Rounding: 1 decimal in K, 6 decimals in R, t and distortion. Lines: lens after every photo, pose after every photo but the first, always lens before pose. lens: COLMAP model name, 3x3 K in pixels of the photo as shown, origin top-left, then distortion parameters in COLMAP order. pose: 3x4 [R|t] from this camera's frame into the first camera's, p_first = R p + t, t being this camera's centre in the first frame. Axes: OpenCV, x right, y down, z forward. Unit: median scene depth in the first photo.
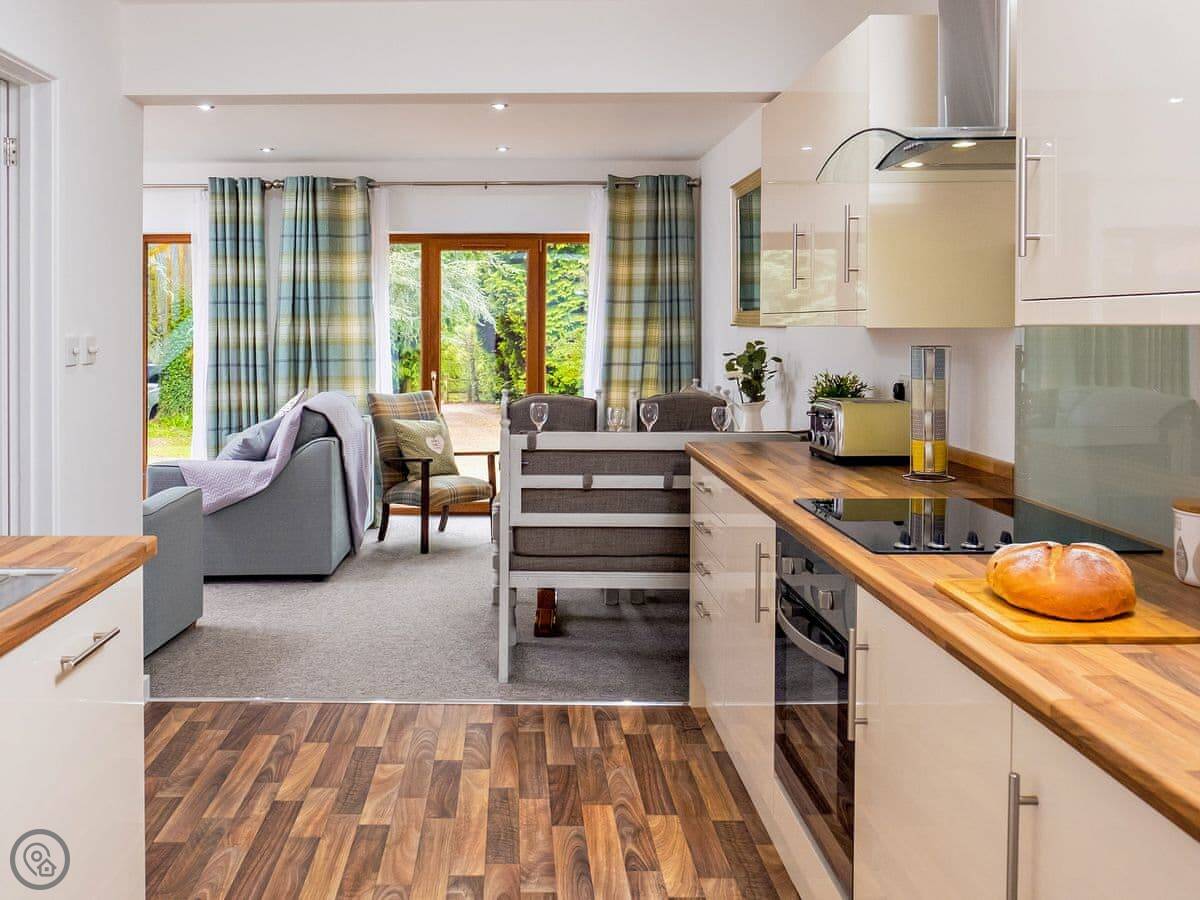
lens RADIAL K [[1004.0, 0, 590.6], [0, 1004.0, 437.0], [0, 0, 1]] dist [-0.002588, -0.000469]
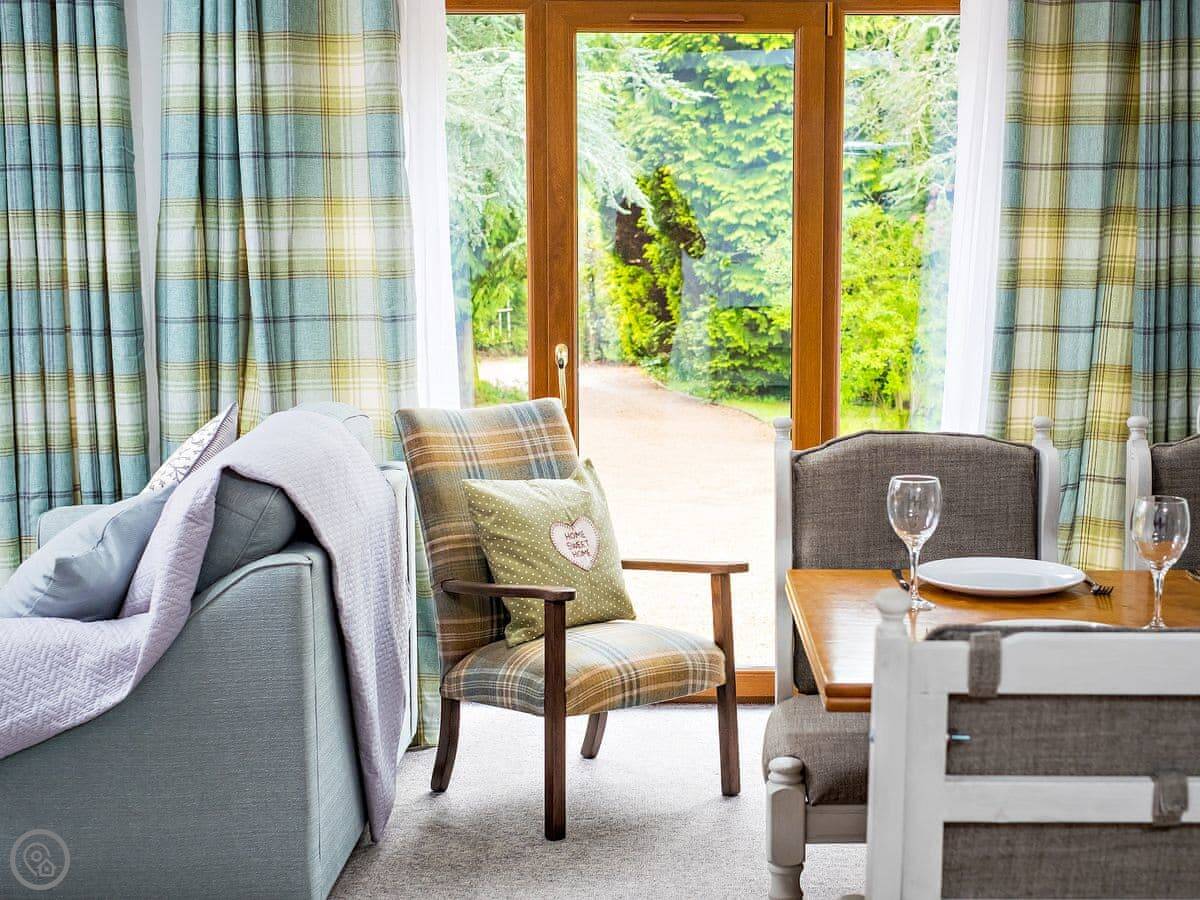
lens RADIAL K [[1211.2, 0, 621.3], [0, 1211.2, 449.3], [0, 0, 1]] dist [-0.012319, 0.001667]
pose [[0.999887, 0.004957, -0.014185, -0.127890], [-0.003436, 0.994435, 0.105296, -0.075881], [0.014628, -0.105235, 0.994340, 0.530769]]
